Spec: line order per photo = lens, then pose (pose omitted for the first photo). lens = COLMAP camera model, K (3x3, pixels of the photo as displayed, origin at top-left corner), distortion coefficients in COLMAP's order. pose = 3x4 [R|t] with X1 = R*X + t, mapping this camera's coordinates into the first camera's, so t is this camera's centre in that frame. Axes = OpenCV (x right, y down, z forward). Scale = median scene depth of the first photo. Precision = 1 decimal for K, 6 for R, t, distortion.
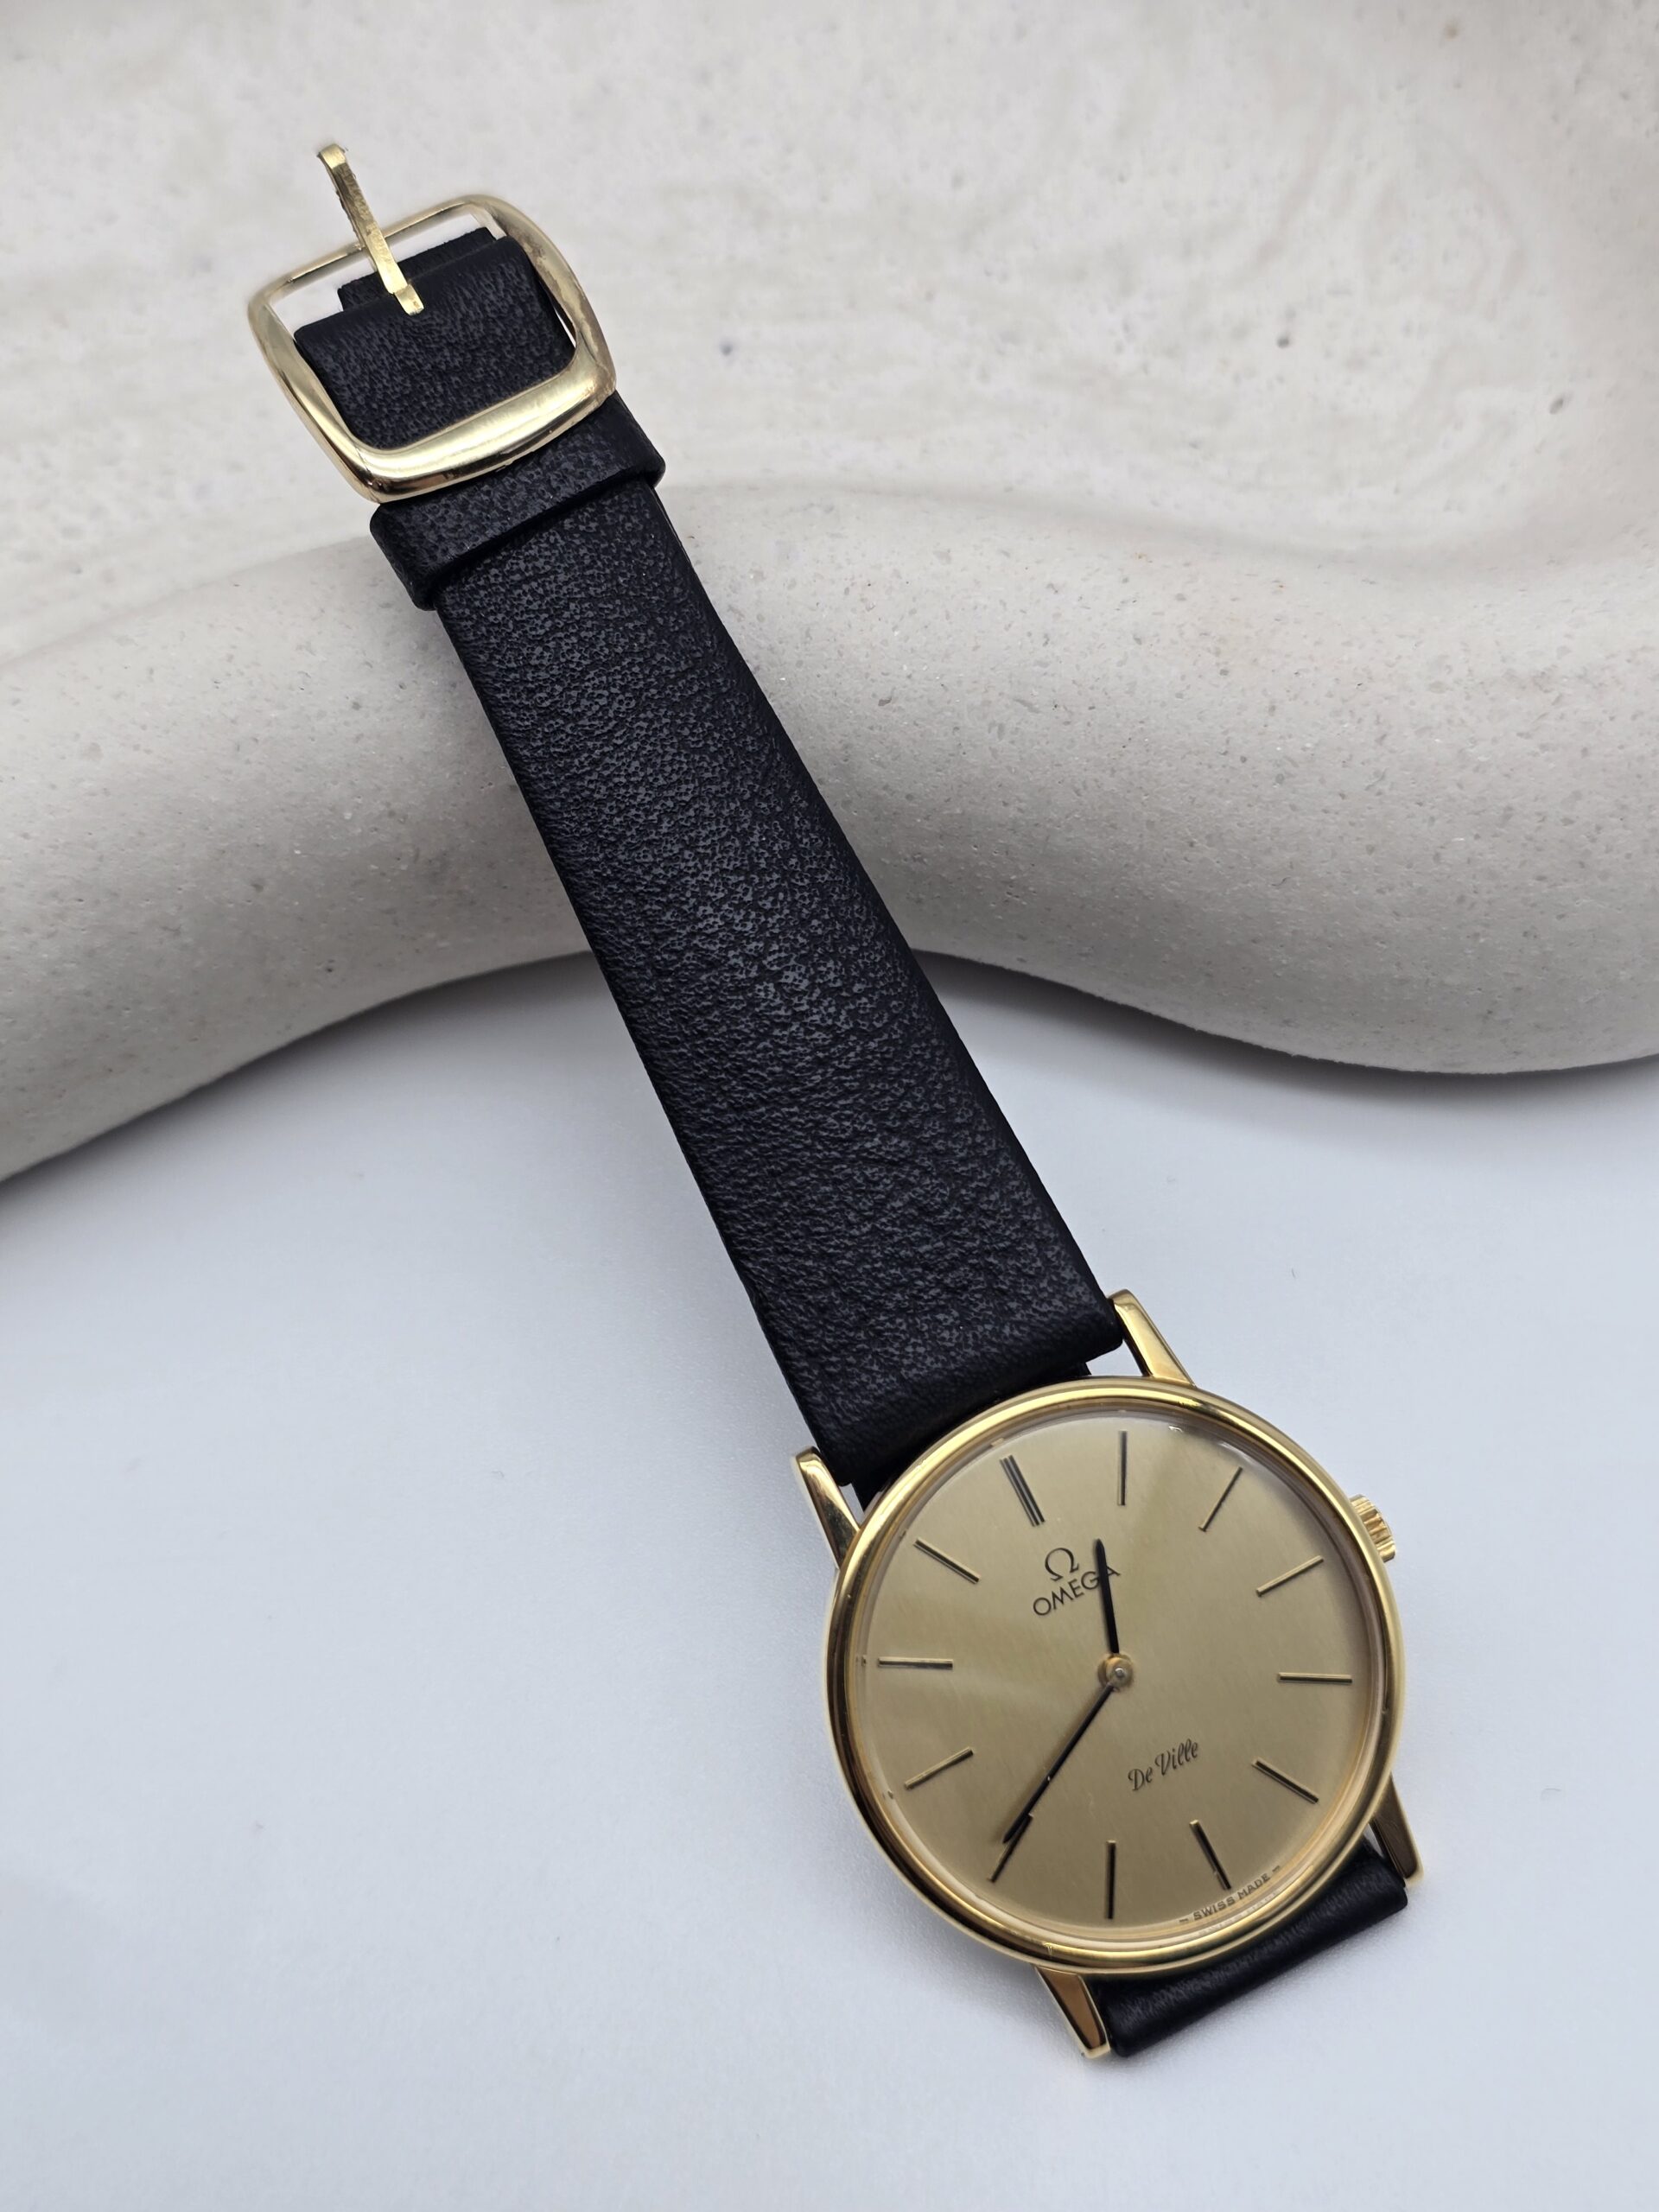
lens RADIAL K [[3338.3, 0, 853.8], [0, 3338.3, 918.4], [0, 0, 1]] dist [0.035595, 0.000000]
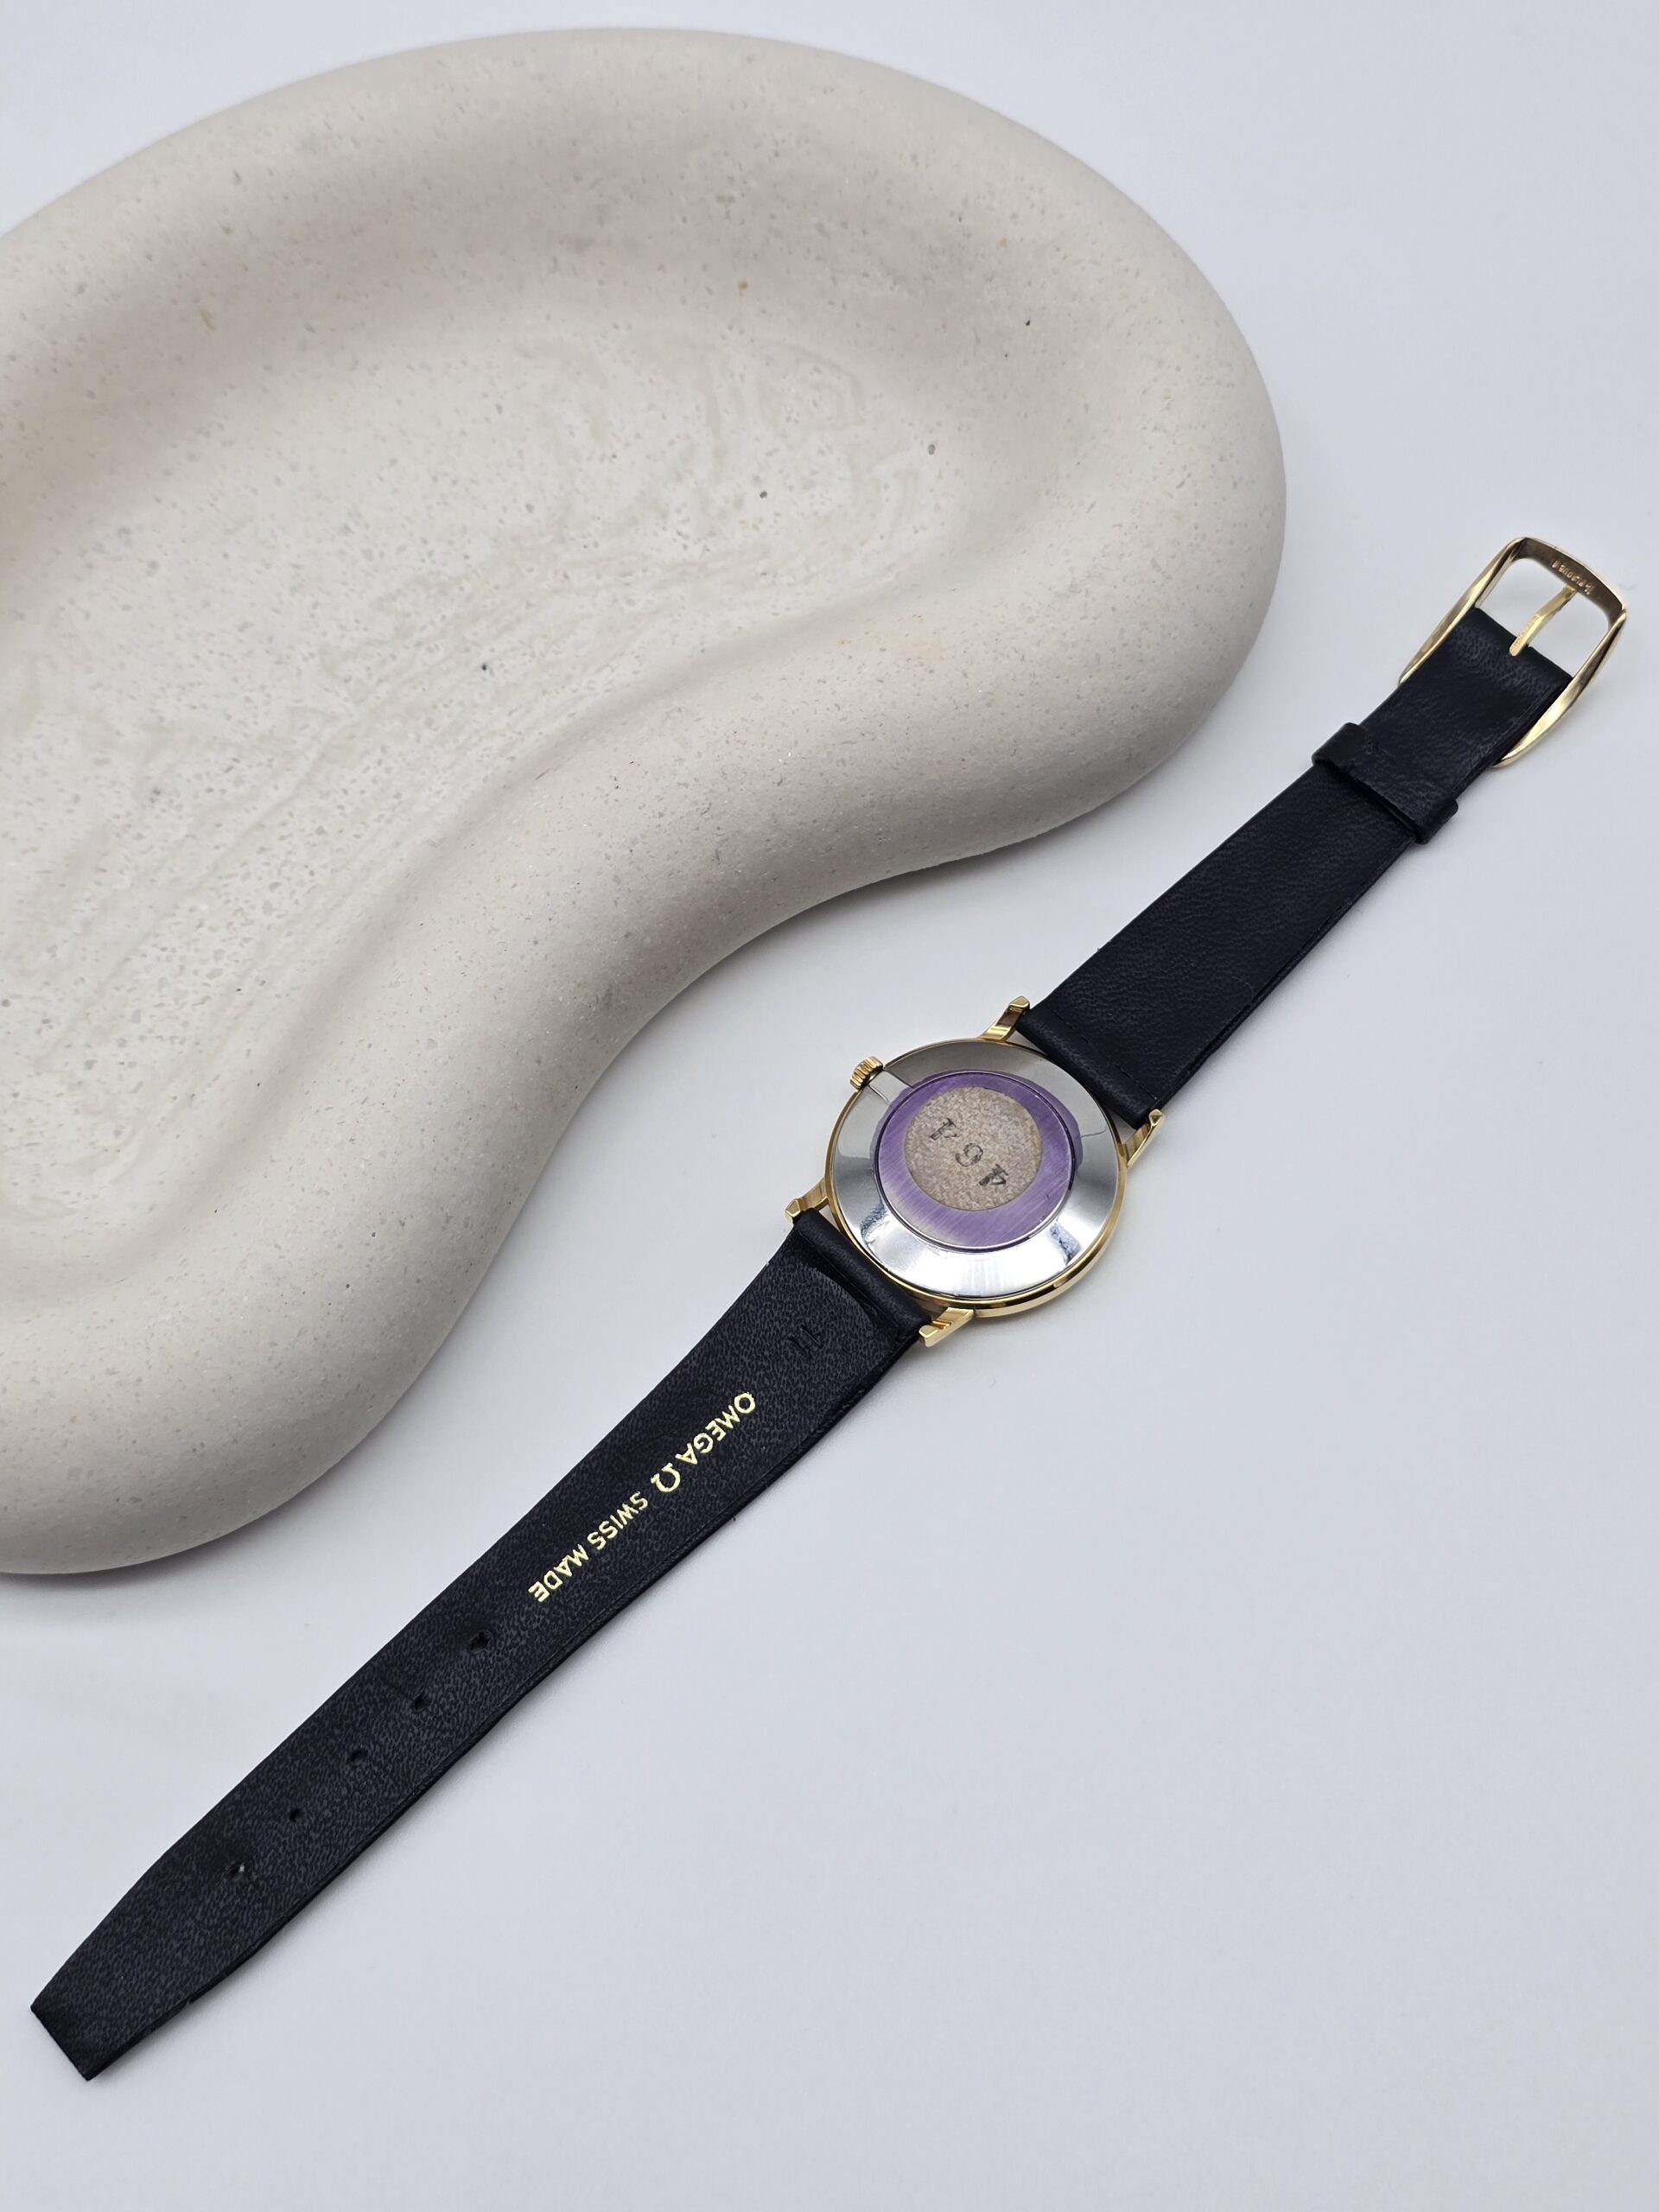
lens RADIAL K [[3338.3, 0, 828.4], [0, 3338.3, 1094.4], [0, 0, 1]] dist [0.035595, 0.000000]
pose [[0.796412, -0.545258, 0.261575, -0.455004], [0.527003, 0.837904, 0.142072, -0.141765], [-0.296641, 0.024702, 0.954670, -0.619869]]
